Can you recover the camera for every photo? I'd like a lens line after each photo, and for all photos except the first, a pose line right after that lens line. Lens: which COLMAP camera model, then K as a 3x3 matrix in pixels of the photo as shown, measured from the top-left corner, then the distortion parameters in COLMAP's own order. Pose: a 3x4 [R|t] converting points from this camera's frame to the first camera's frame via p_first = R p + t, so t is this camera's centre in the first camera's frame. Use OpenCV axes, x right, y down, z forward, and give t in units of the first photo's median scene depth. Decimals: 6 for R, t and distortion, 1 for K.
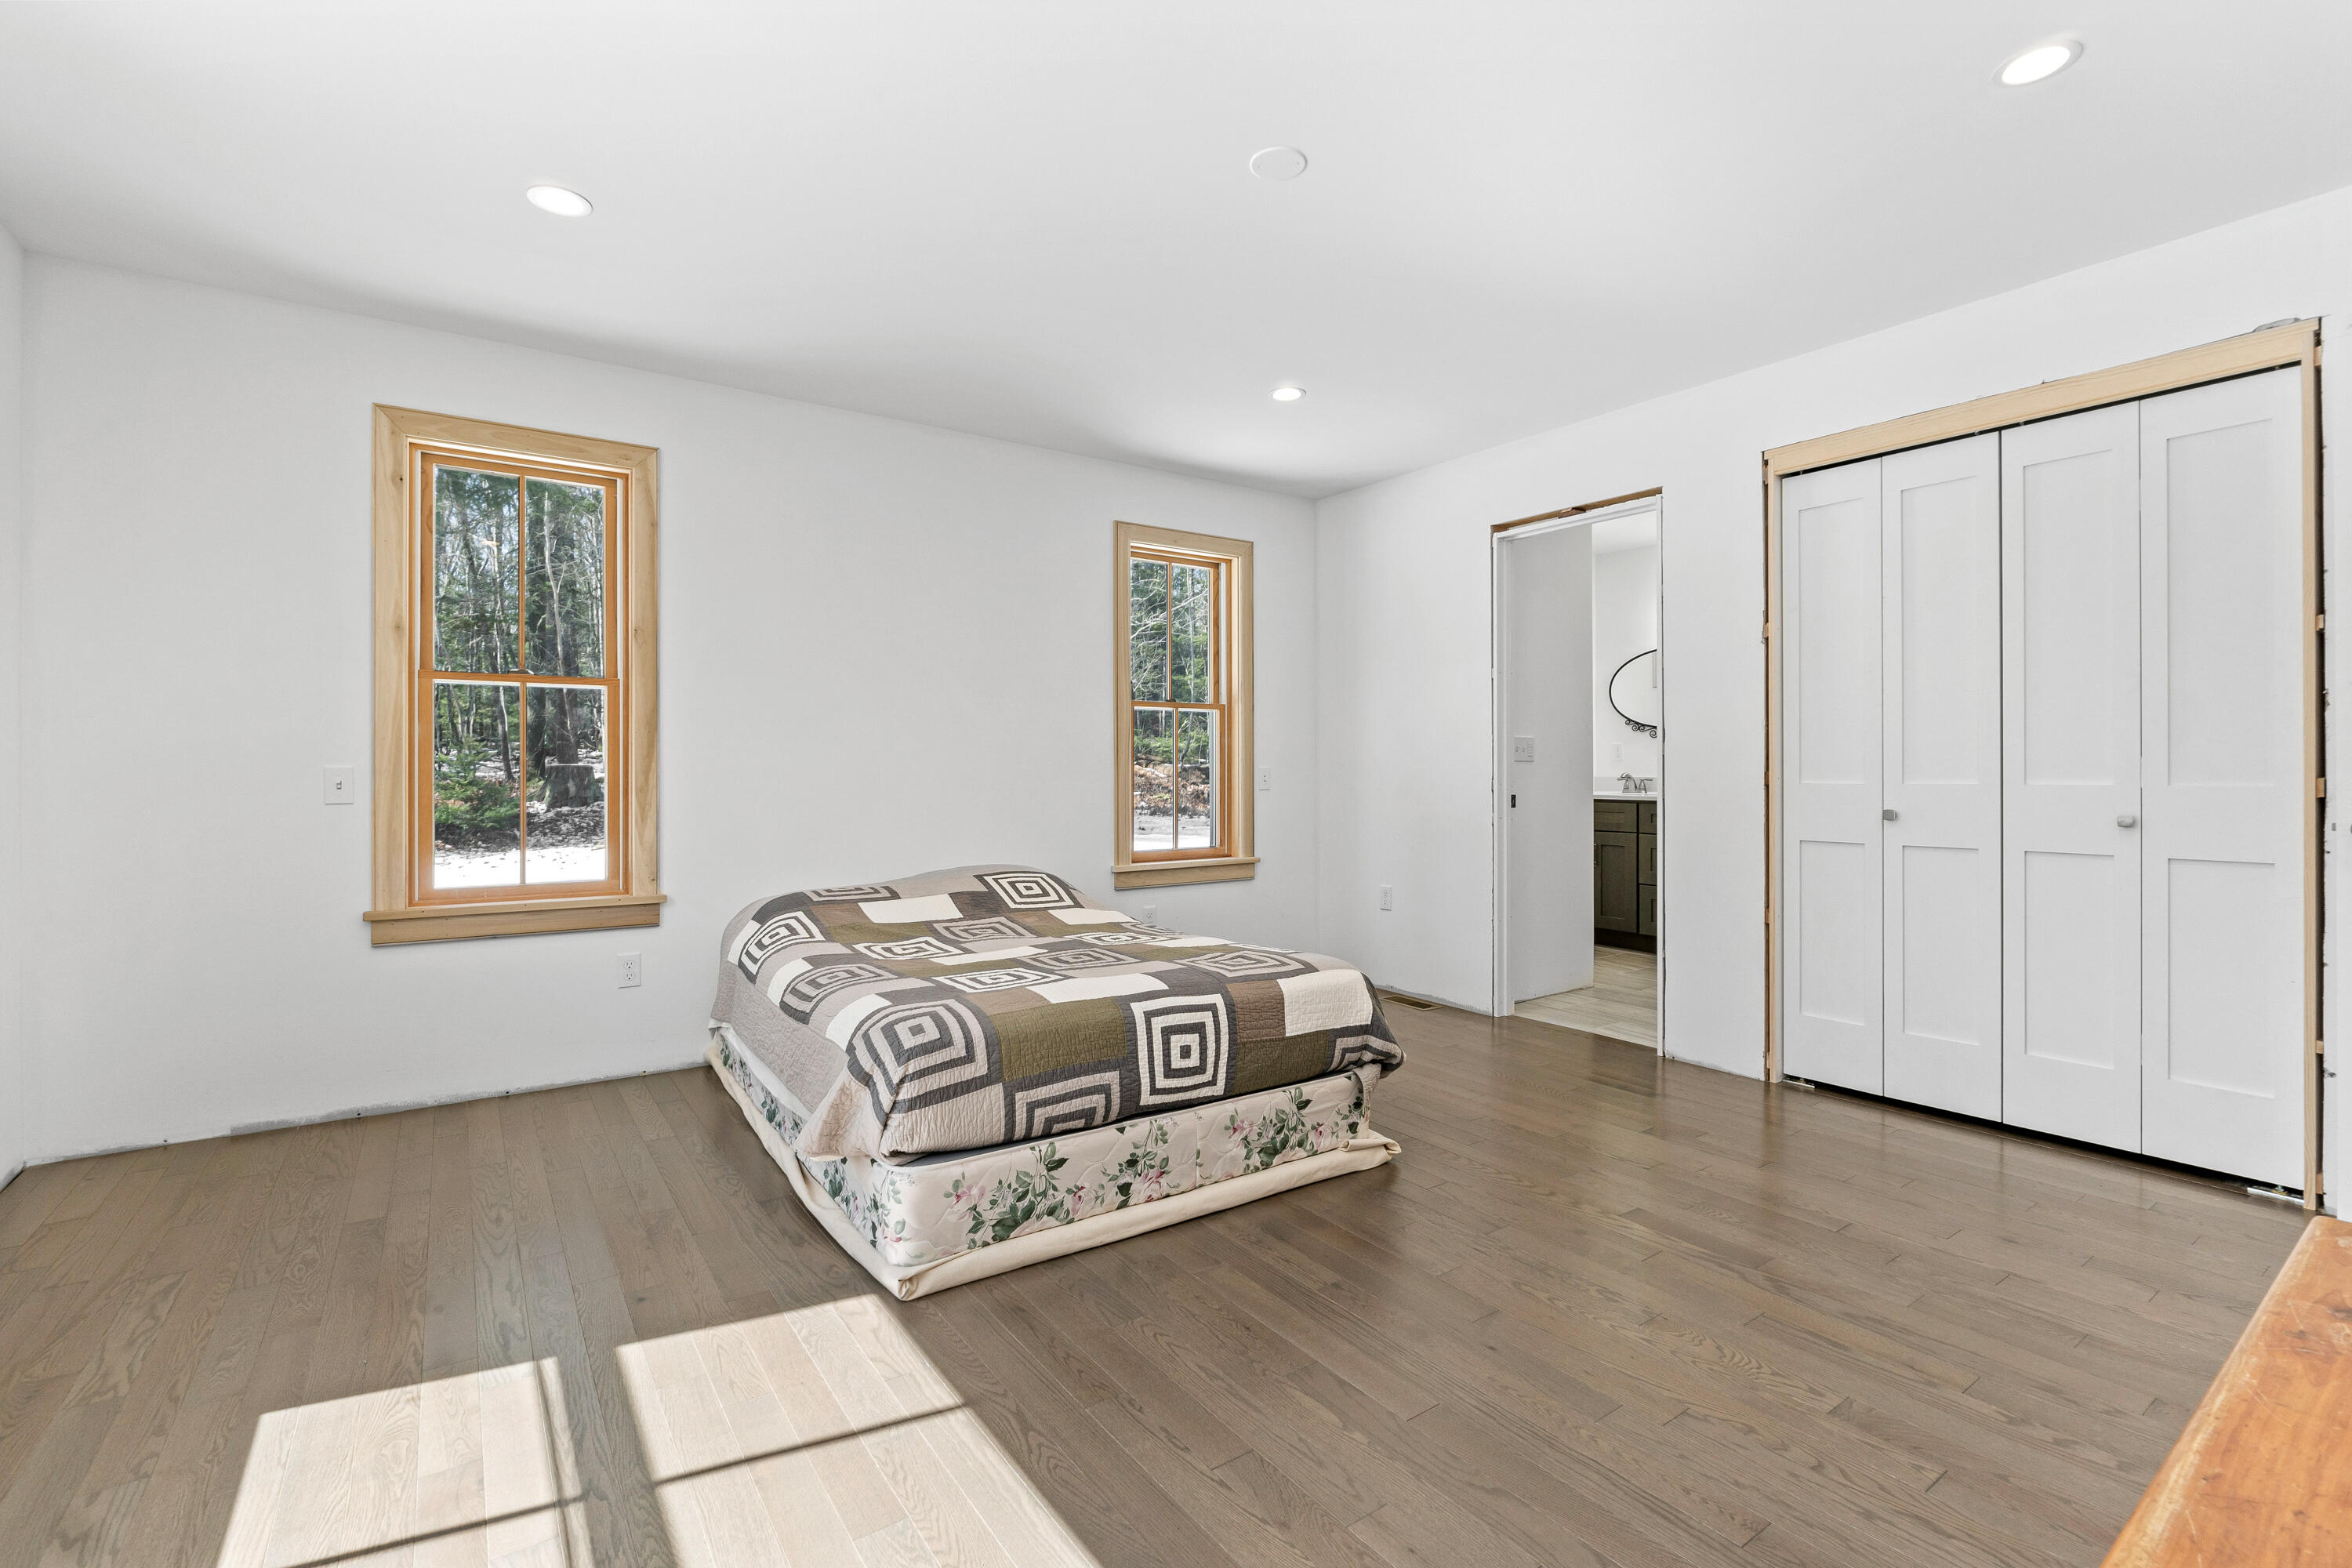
lens RADIAL K [[1072.3, 0, 1176.2], [0, 1072.3, 770.2], [0, 0, 1]] dist [0.003355, 0.000653]
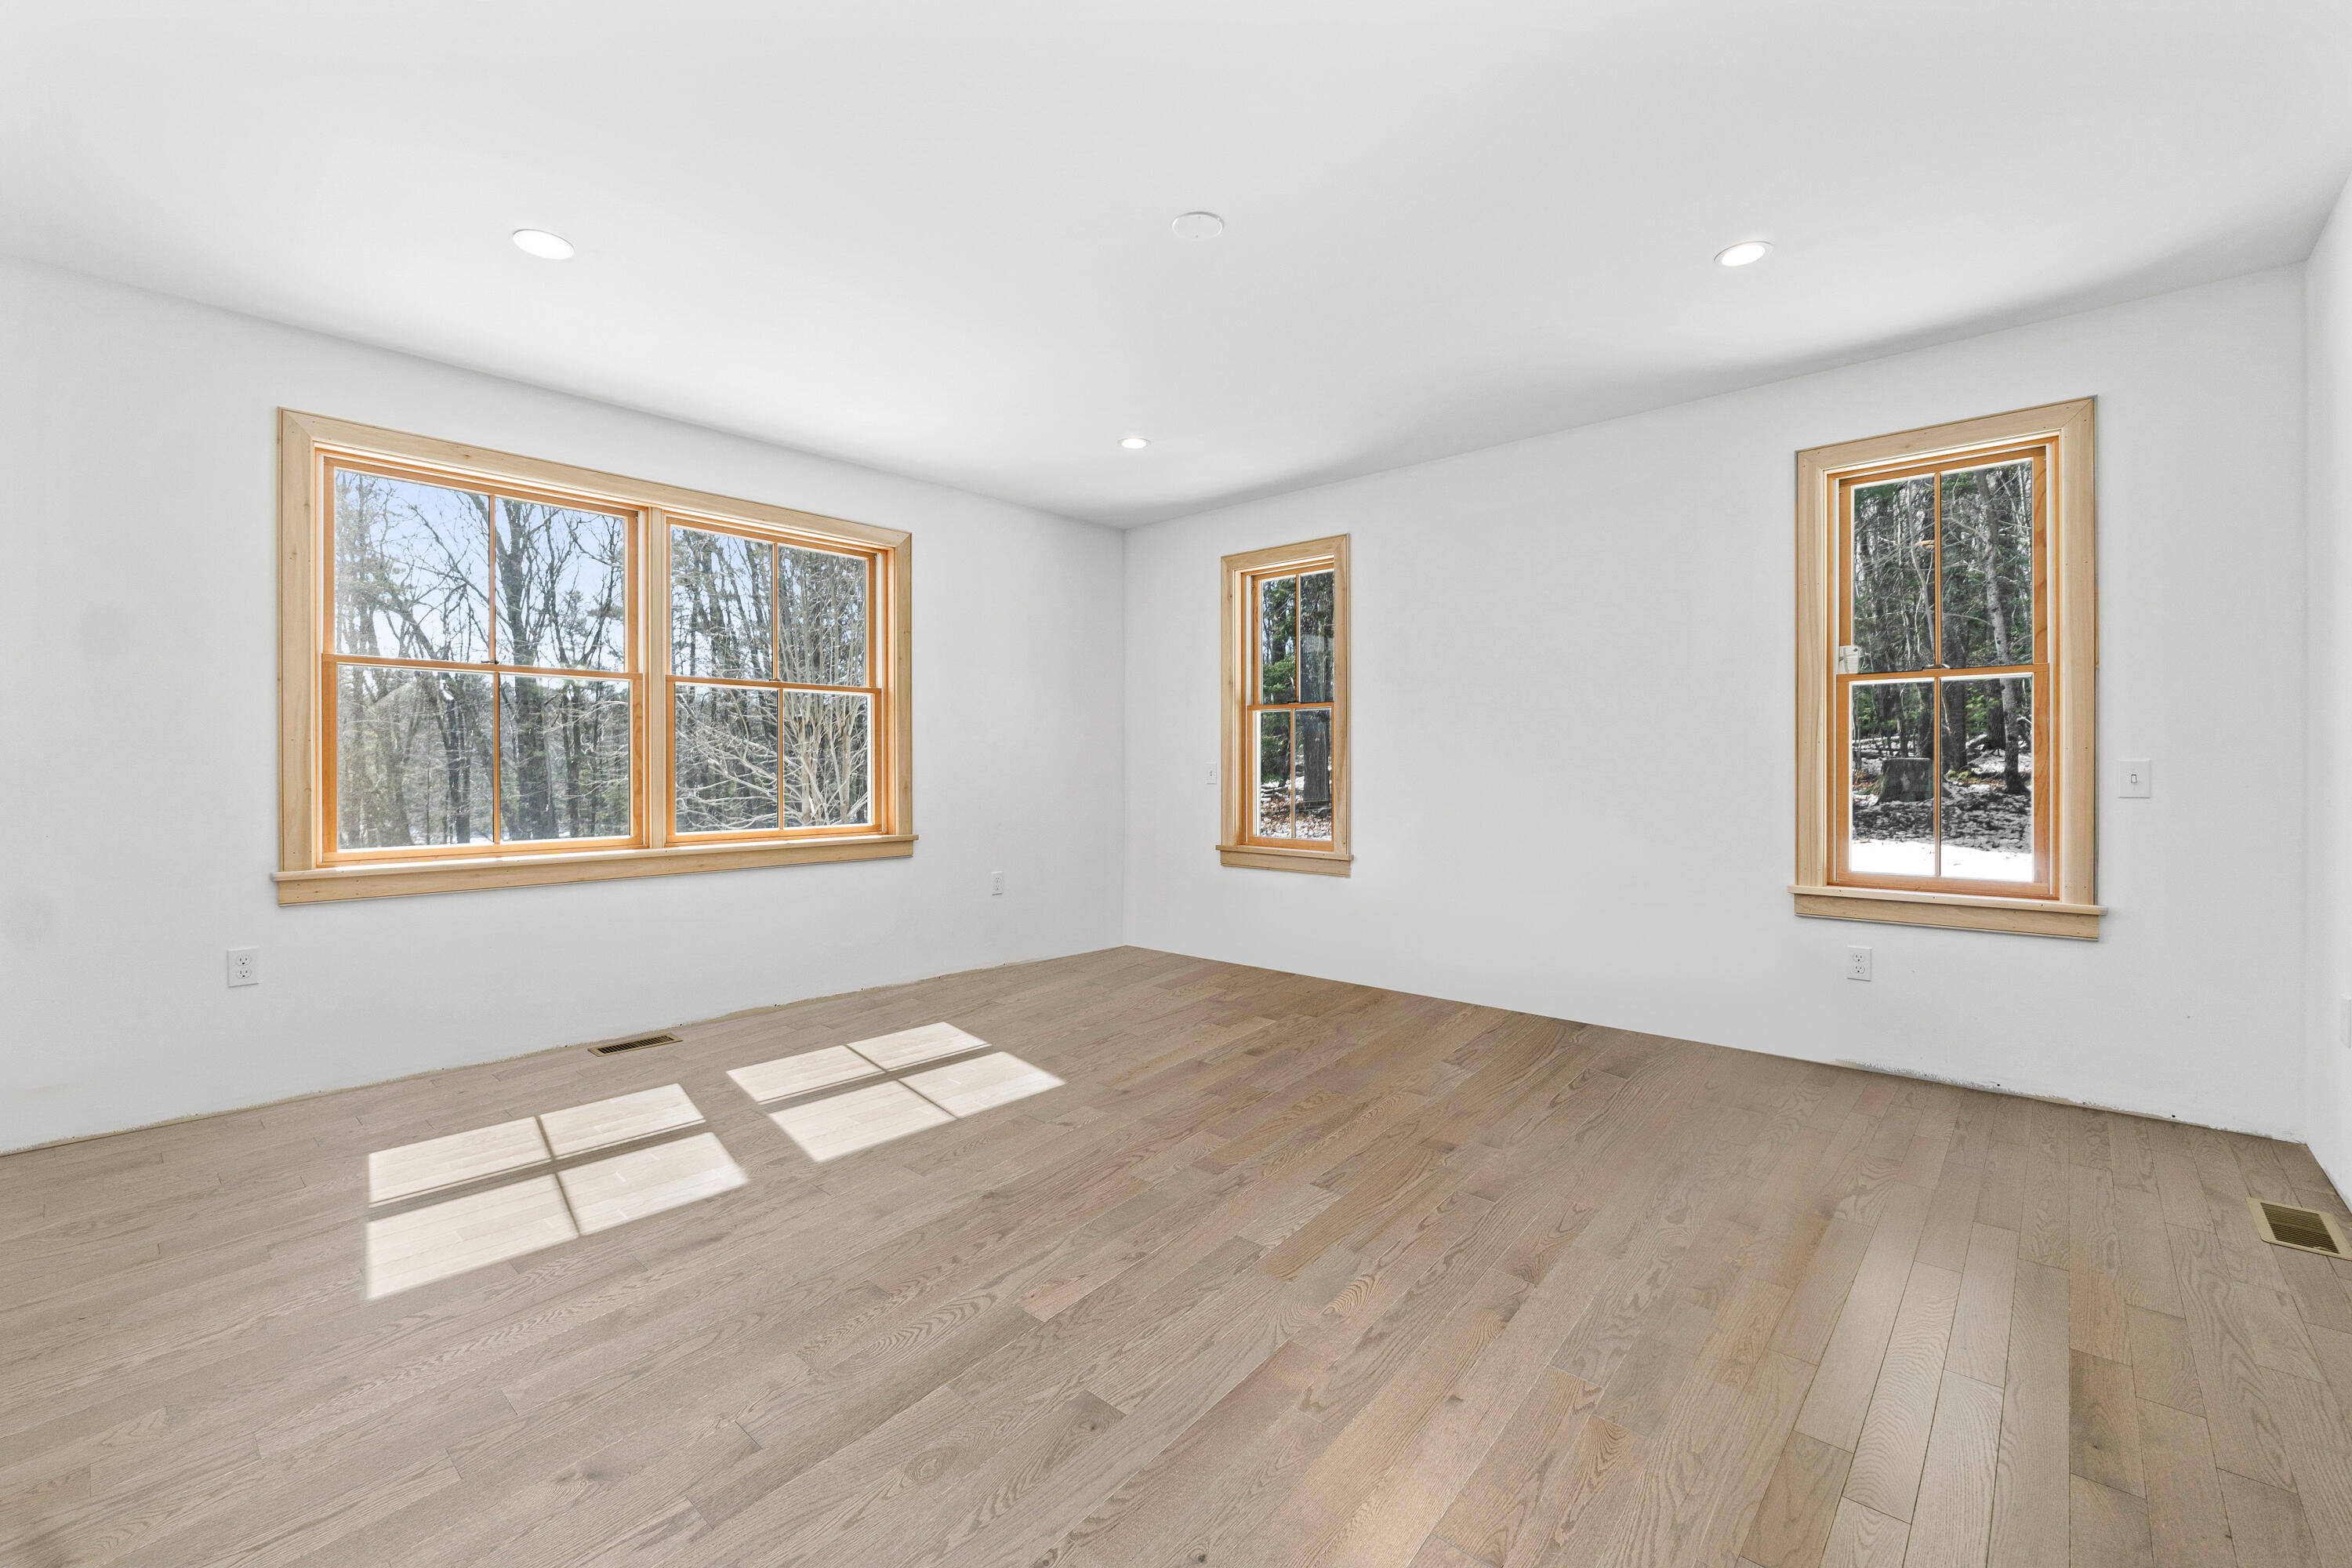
lens RADIAL K [[988.1, 0, 1167.9], [0, 988.1, 776.7], [0, 0, 1]] dist [-0.014078, 0.000764]
pose [[0.201193, 0.012451, -0.979473, 0.156518], [-0.000024, 0.999919, 0.012706, -0.000214], [0.979552, -0.002532, 0.201177, 0.110214]]
